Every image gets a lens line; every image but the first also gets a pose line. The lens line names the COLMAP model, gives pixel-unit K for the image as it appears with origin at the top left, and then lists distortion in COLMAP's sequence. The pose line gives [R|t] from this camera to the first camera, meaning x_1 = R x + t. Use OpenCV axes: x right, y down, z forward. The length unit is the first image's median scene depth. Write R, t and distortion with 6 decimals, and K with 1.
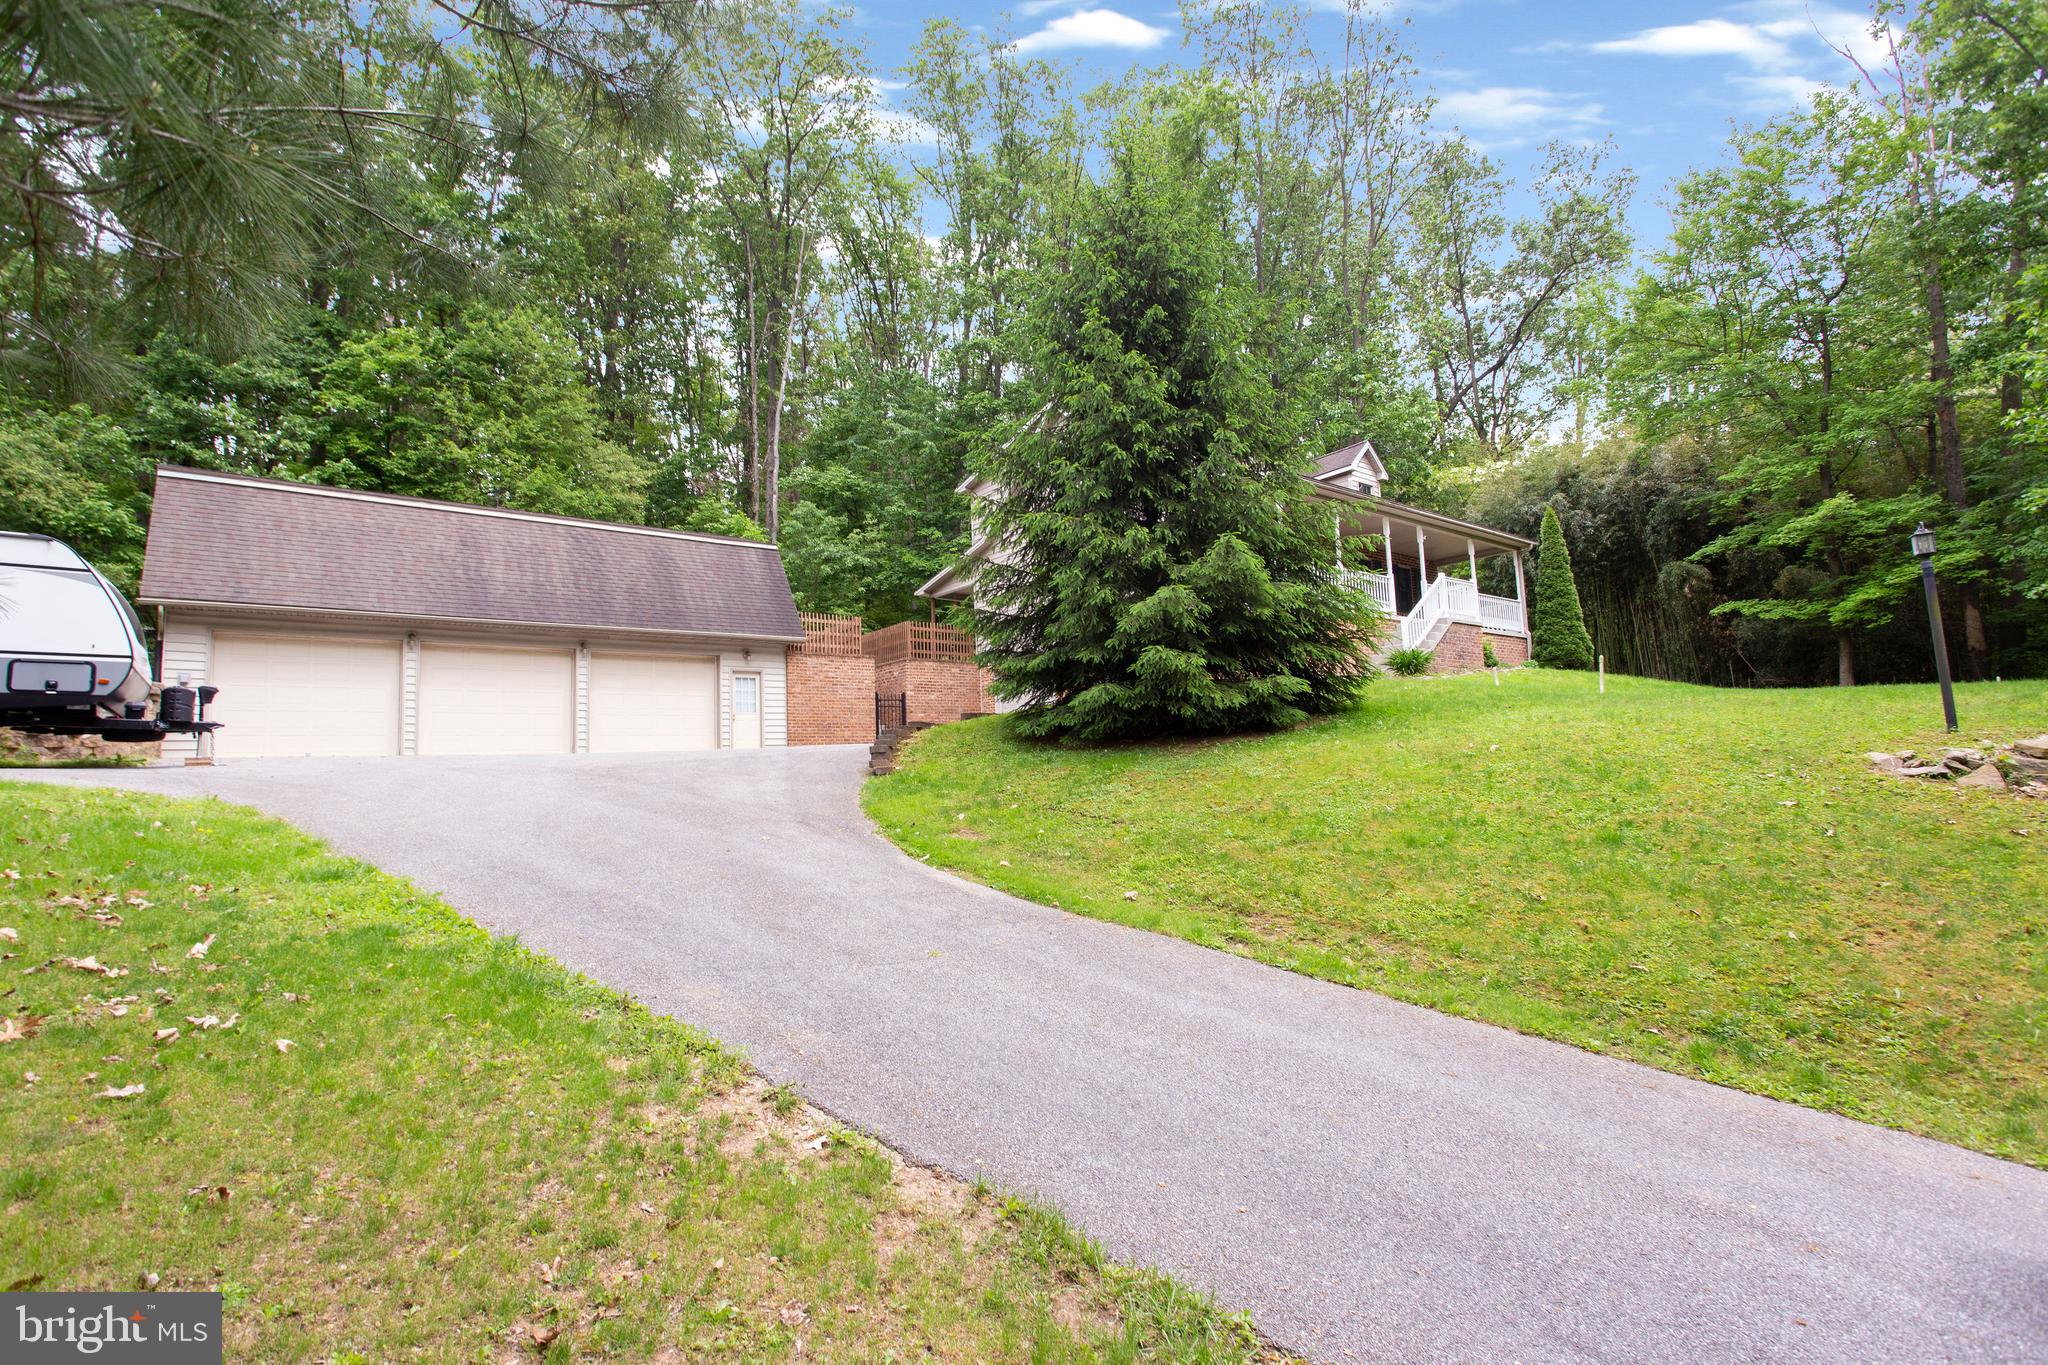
lens RADIAL K [[1006.3, 0, 1020.7], [0, 1006.3, 673.3], [0, 0, 1]] dist [0.004299, -0.001291]
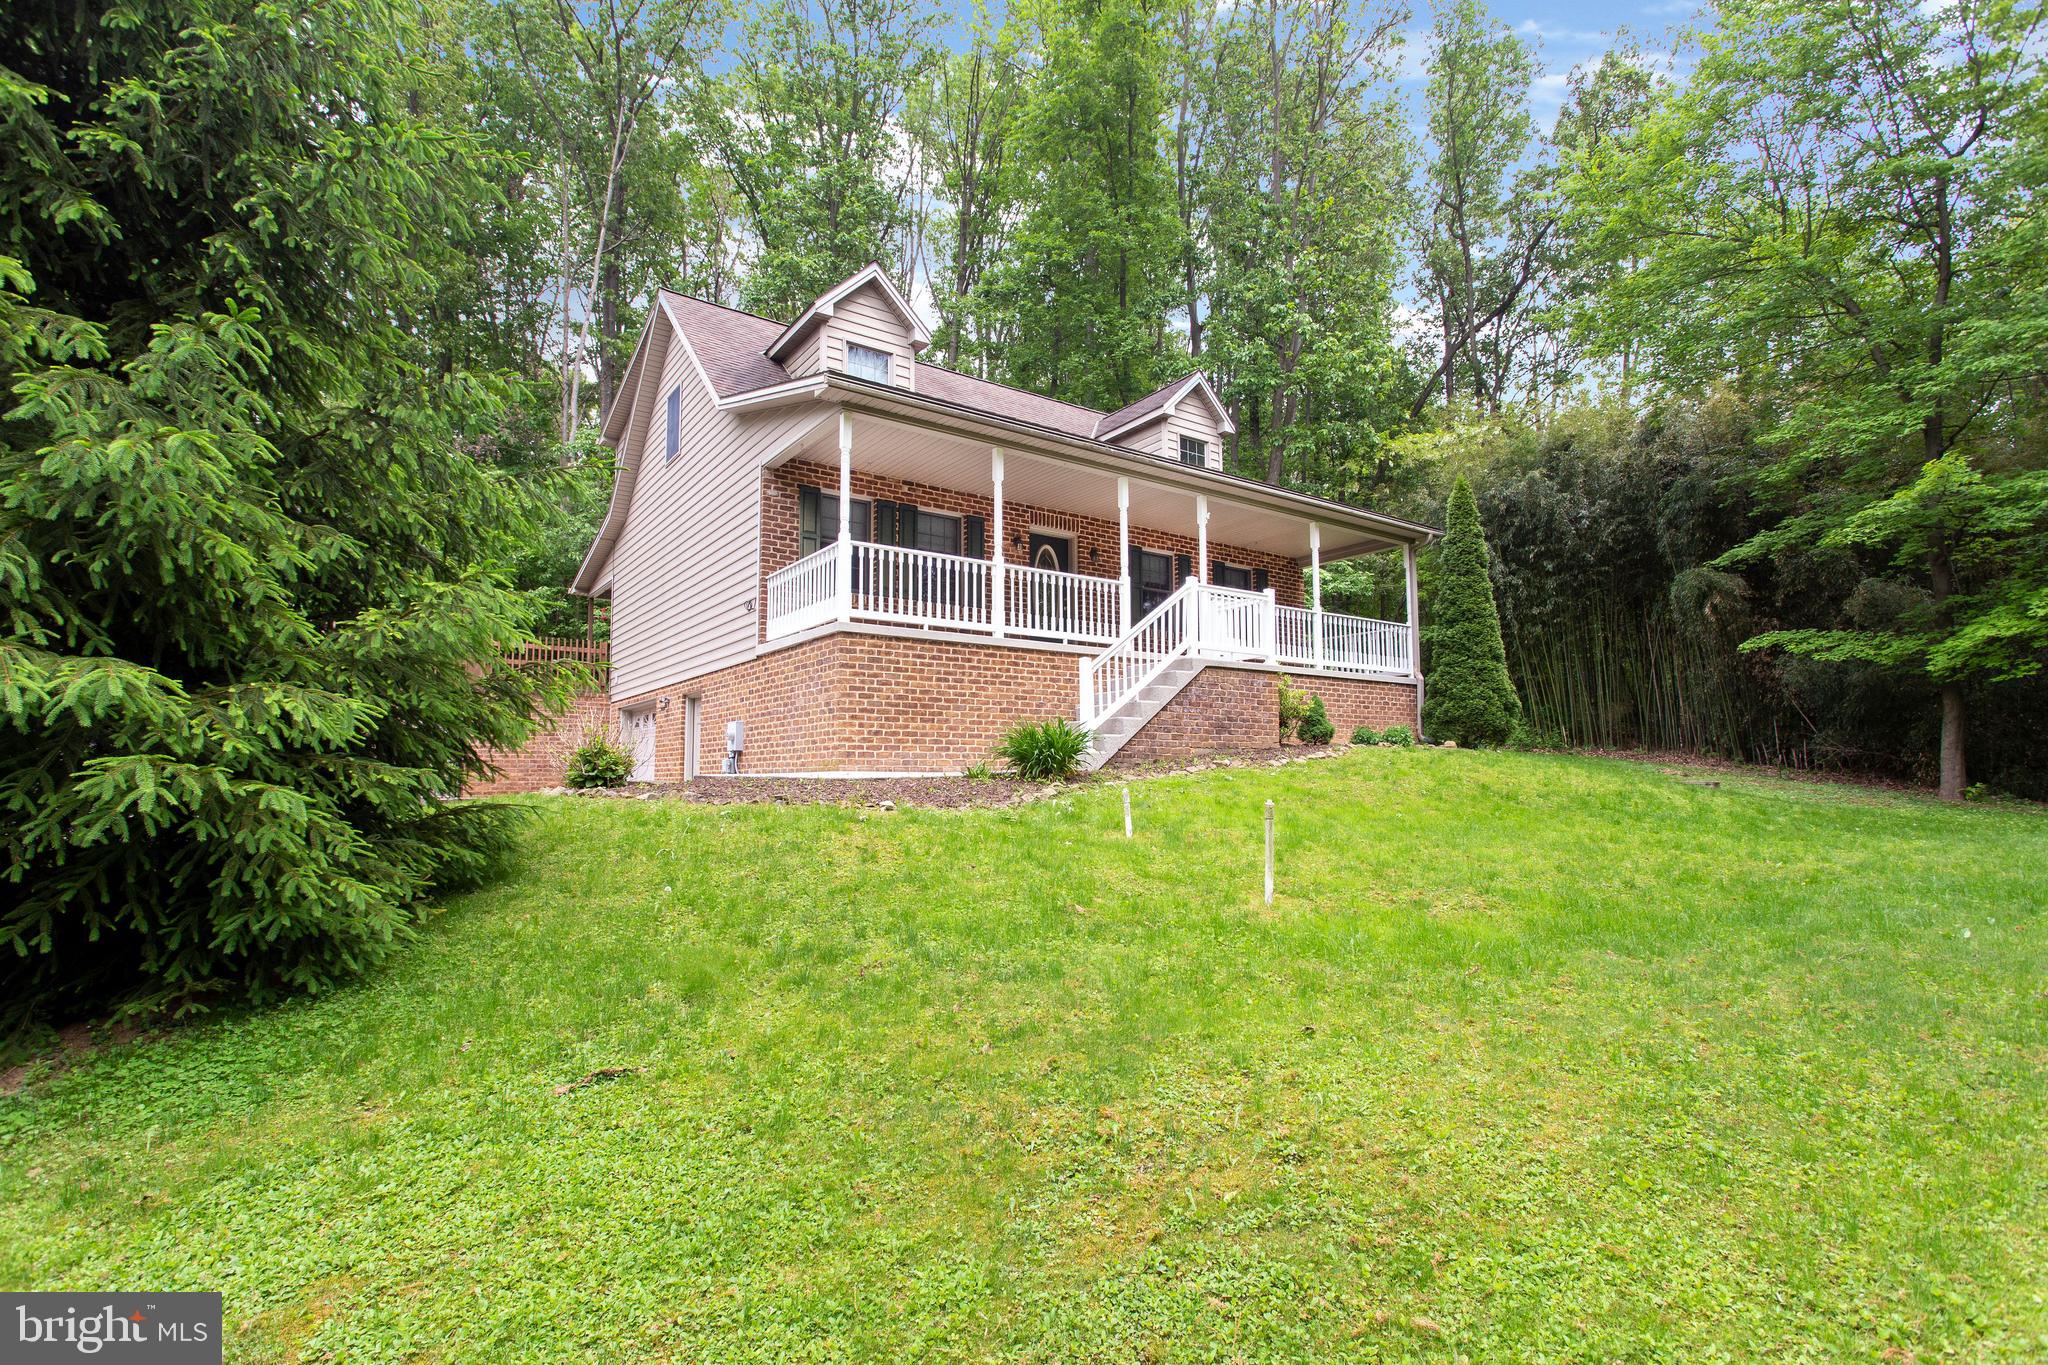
lens RADIAL K [[1006.3, 0, 1027.8], [0, 1006.3, 694.0], [0, 0, 1]] dist [0.004299, -0.001291]
pose [[0.997967, 0.028890, -0.056811, 0.268795], [-0.027444, 0.999283, 0.026081, -0.035293], [0.057524, -0.024469, 0.998044, 0.328095]]
